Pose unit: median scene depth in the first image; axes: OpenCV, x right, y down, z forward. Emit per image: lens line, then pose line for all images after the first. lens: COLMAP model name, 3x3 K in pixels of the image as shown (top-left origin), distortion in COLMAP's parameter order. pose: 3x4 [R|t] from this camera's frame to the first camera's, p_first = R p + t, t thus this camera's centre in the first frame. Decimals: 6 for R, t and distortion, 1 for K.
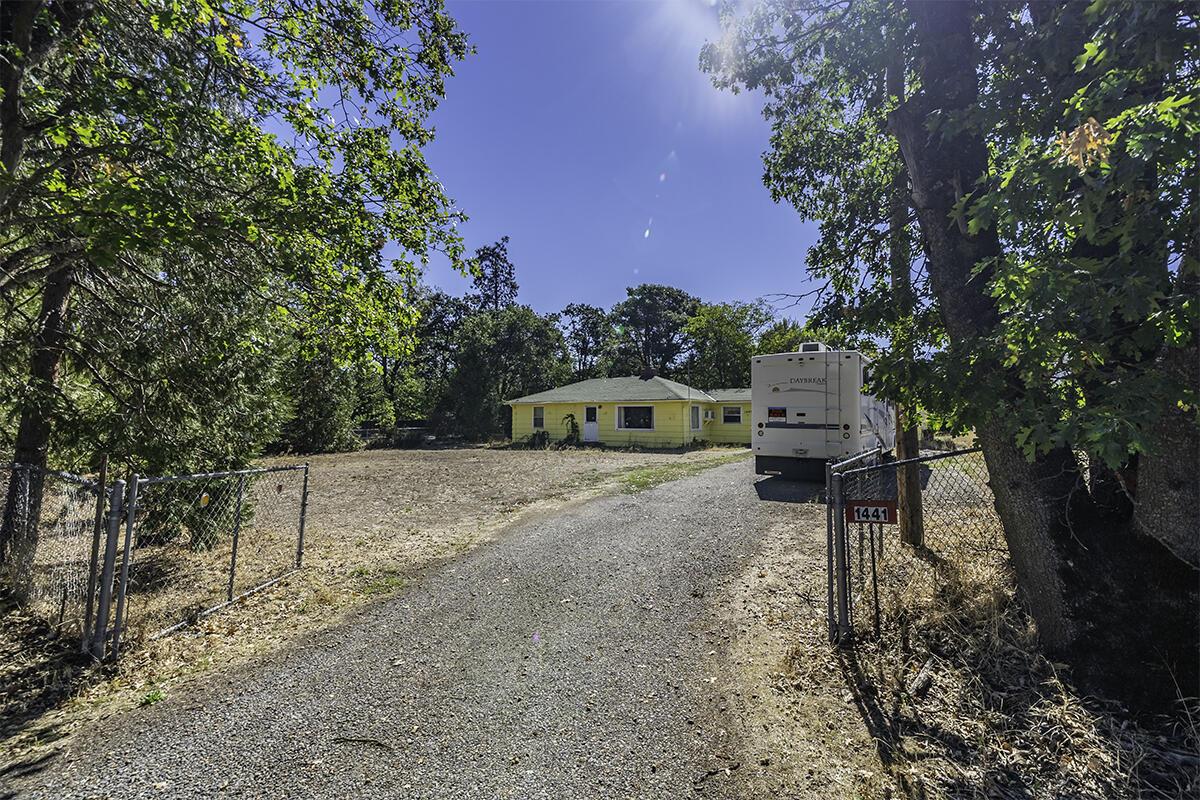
lens RADIAL K [[508.7, 0, 600.0], [0, 508.7, 400.0], [0, 0, 1]] dist [-0.000607, 0.000059]
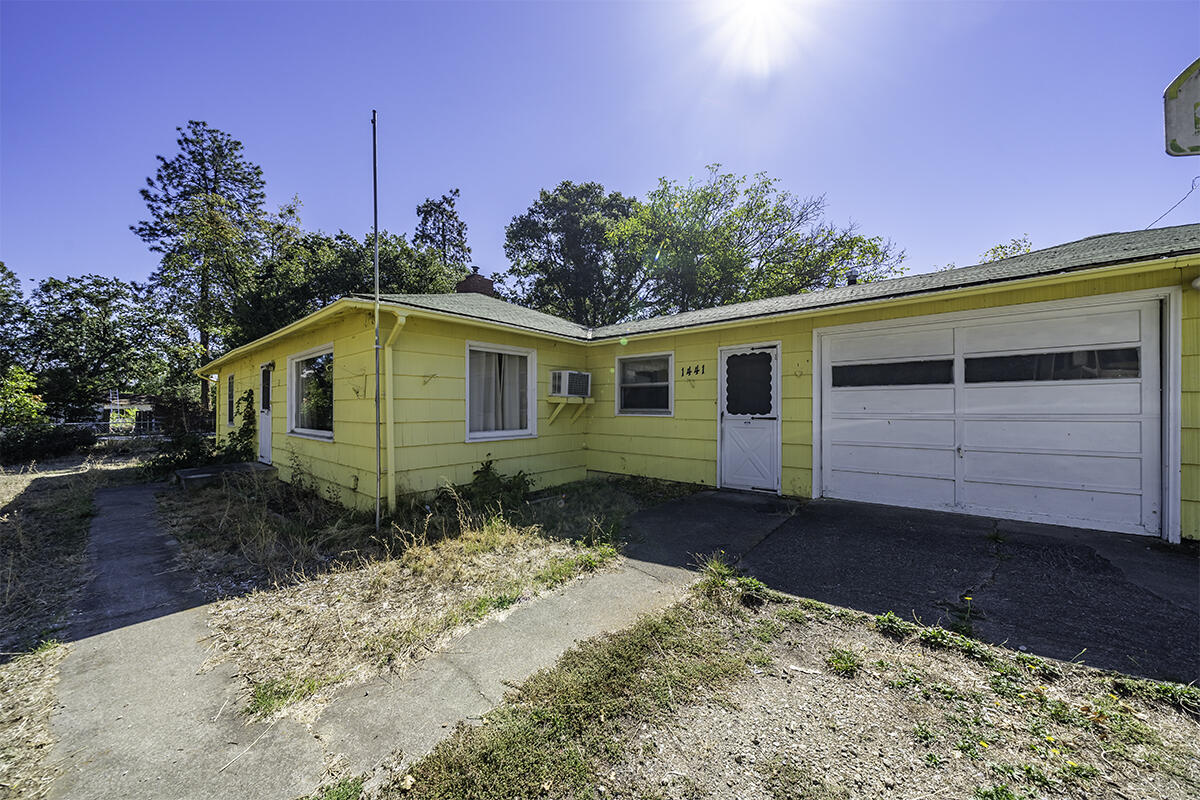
lens RADIAL K [[416.2, 0, 599.8], [0, 416.2, 405.9], [0, 0, 1]] dist [-0.002755, -0.000116]
pose [[0.995495, -0.002462, -0.094782, 0.194468], [0.005100, 0.999606, 0.027602, 0.026588], [0.094676, -0.027961, 0.995115, 0.569625]]
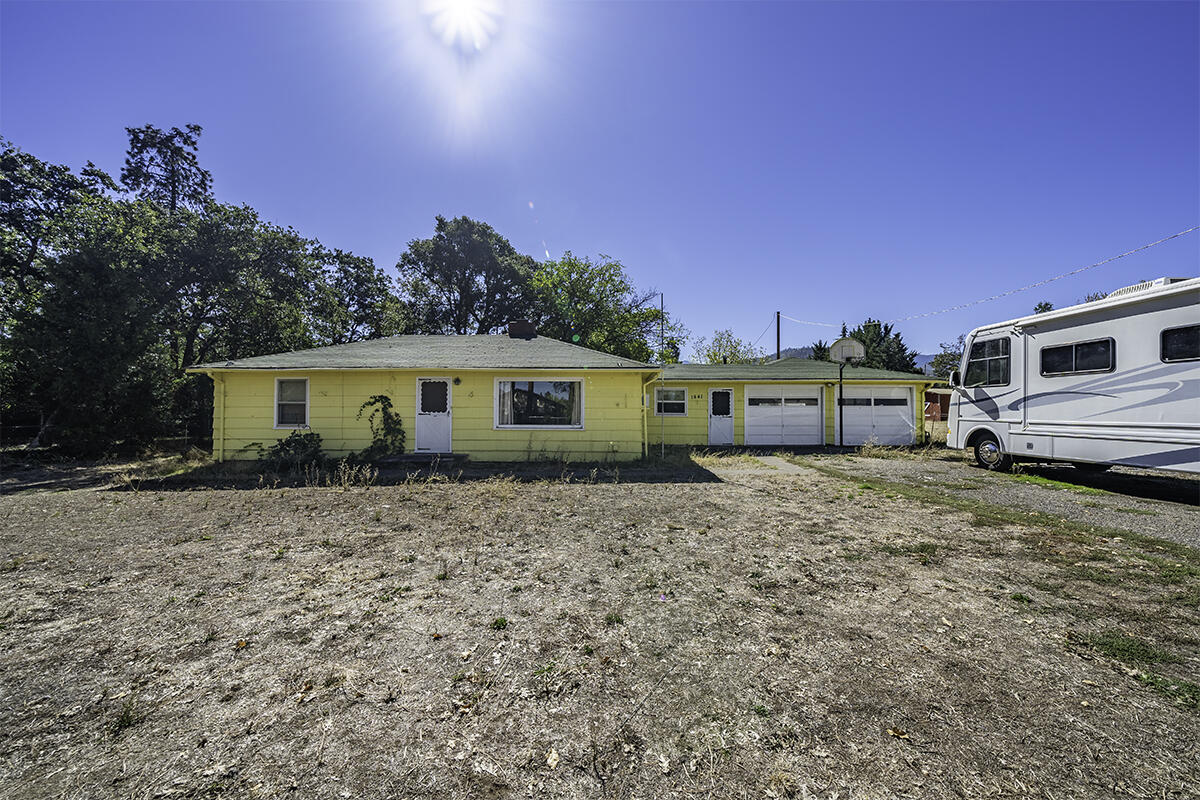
lens RADIAL K [[430.7, 0, 600.0], [0, 430.7, 400.0], [0, 0, 1]] dist [0.000001, 0.000176]
pose [[0.836495, 0.017296, 0.547701, -0.085917], [-0.020781, 0.999784, 0.000166, 0.022056], [-0.547580, -0.011520, 0.836674, 0.449501]]
